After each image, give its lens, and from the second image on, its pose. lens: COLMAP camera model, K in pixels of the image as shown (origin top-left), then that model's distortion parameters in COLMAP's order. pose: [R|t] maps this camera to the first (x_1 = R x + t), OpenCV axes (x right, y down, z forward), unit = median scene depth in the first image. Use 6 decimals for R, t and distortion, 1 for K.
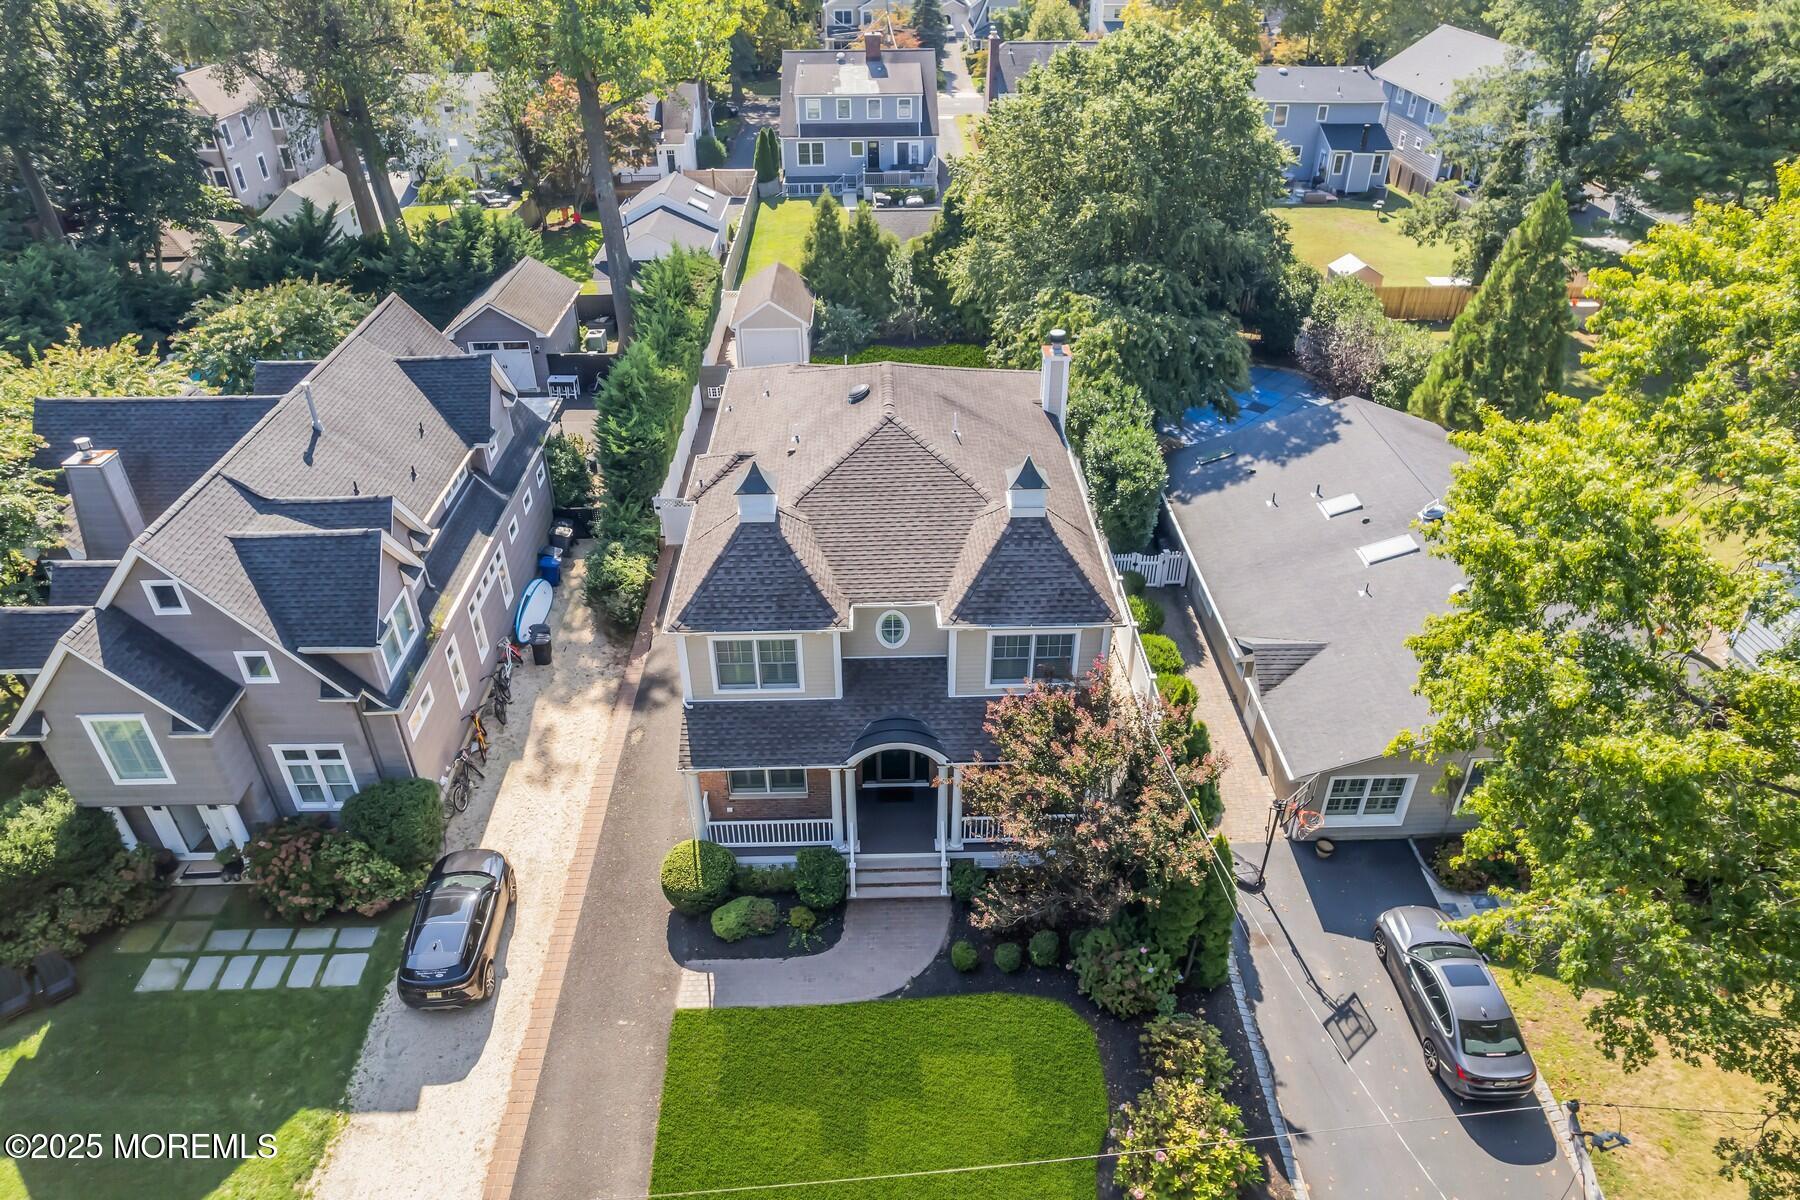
lens RADIAL K [[1112.7, 0, 899.5], [0, 1112.7, 622.3], [0, 0, 1]] dist [-0.063784, 0.048941]
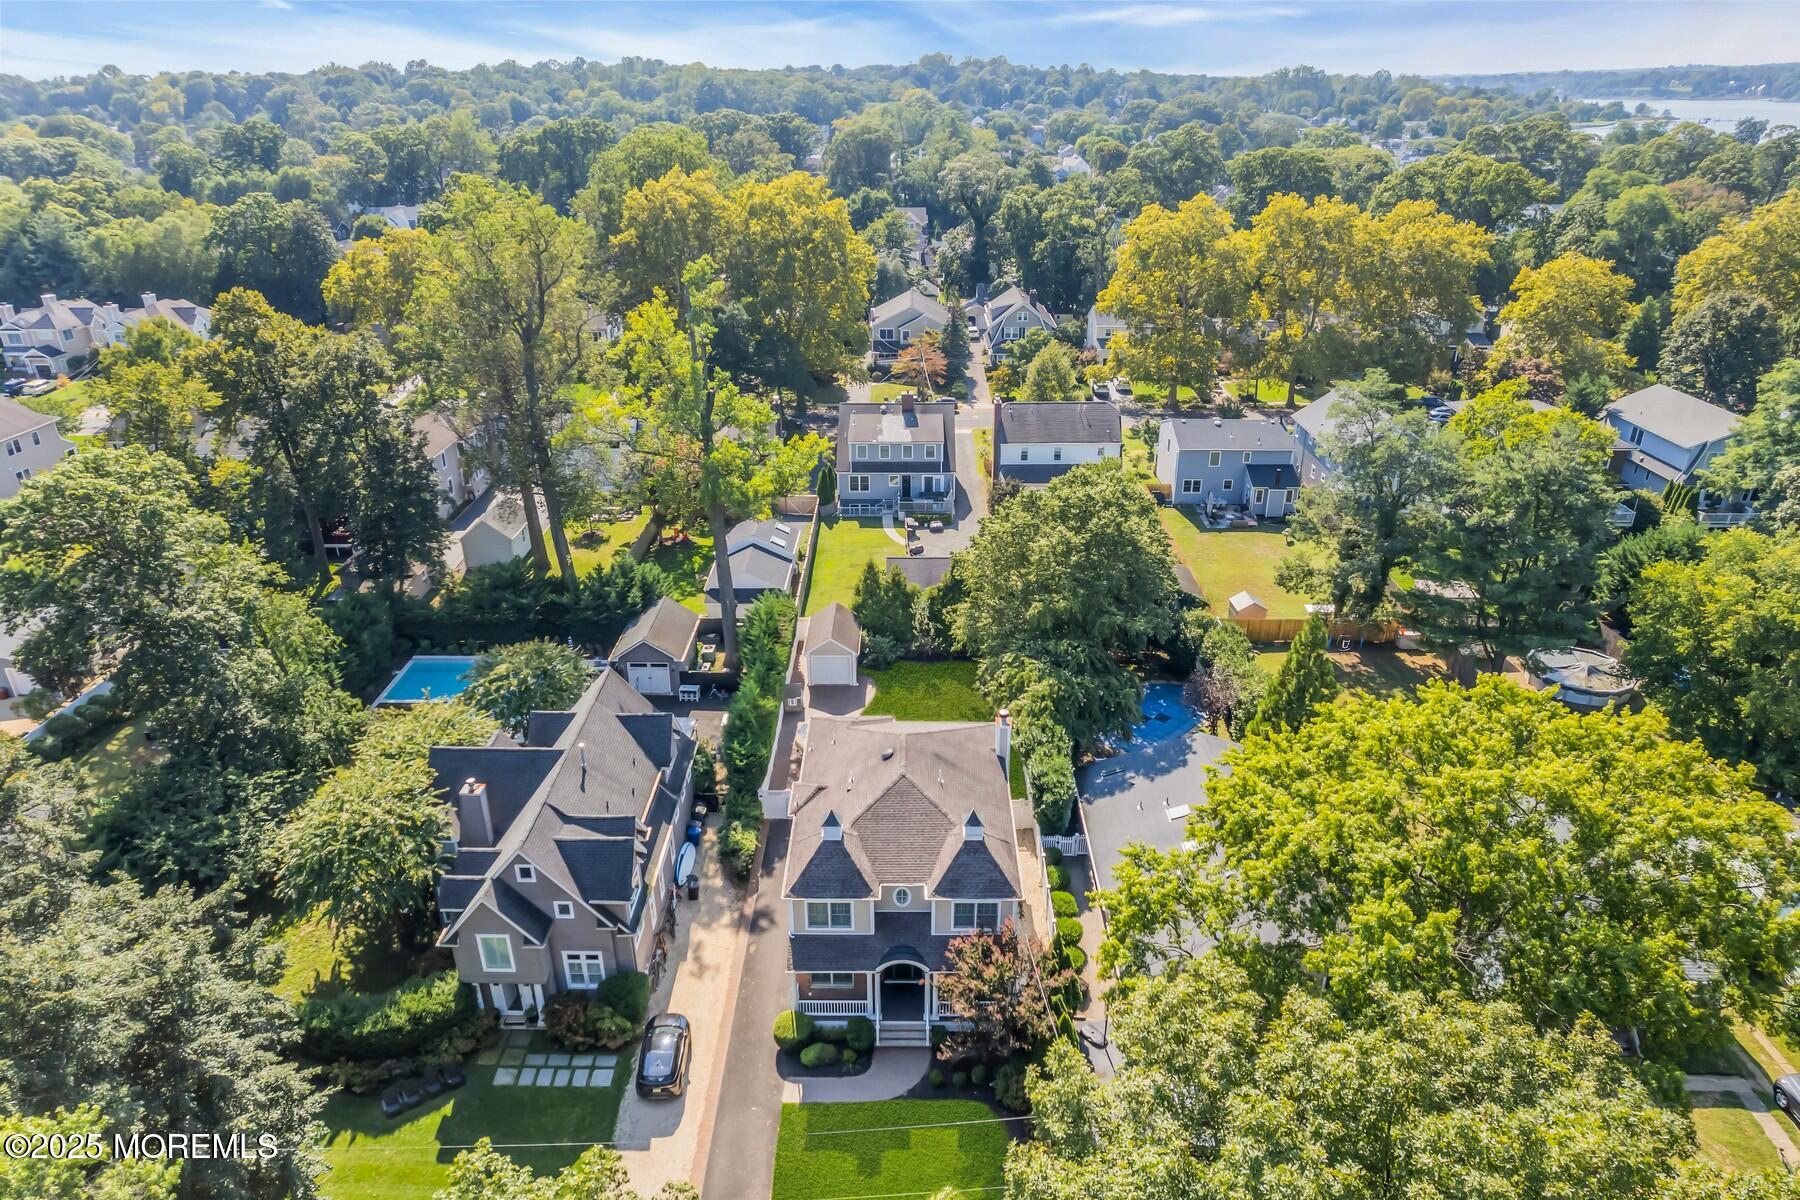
lens RADIAL K [[1166.8, 0, 900.0], [0, 1166.8, 600.0], [0, 0, 1]] dist [-0.056203, -0.001207]
pose [[0.999339, 0.014252, -0.033437, 0.045719], [-0.019430, 0.986917, -0.160053, -0.162554], [0.030719, 0.160597, 0.986542, -0.944373]]
